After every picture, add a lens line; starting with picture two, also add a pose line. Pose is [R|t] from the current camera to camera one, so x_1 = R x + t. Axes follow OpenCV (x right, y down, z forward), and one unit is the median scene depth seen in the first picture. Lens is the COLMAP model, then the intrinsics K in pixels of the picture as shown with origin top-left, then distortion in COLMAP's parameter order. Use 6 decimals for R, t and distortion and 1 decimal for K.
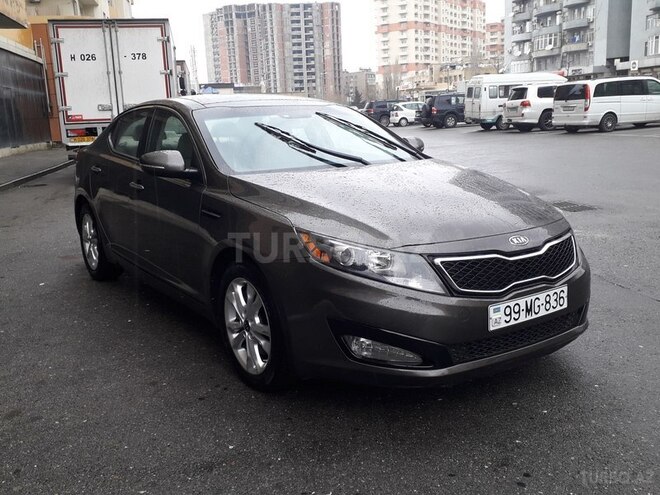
lens RADIAL K [[608.5, 0, 316.7], [0, 608.5, 249.3], [0, 0, 1]] dist [0.002697, -0.010224]
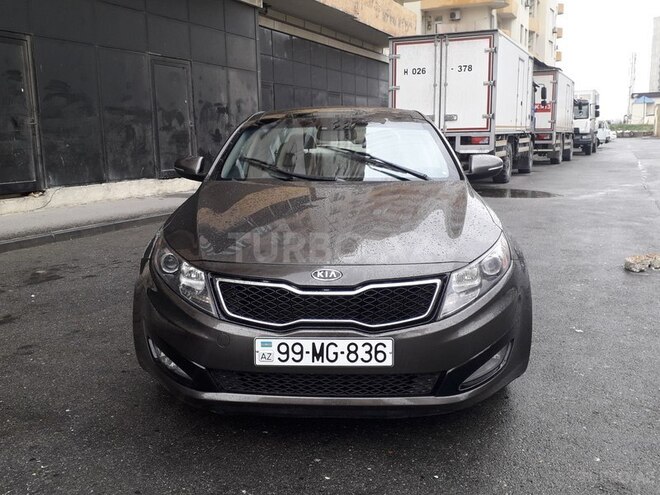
lens RADIAL K [[608.5, 0, 316.7], [0, 608.5, 249.3], [0, 0, 1]] dist [0.002697, -0.010224]
pose [[0.813537, 0.129096, -0.567003, 0.778297], [-0.138354, 0.990017, 0.026899, -0.068797], [0.564815, 0.056564, 0.823277, 0.257967]]
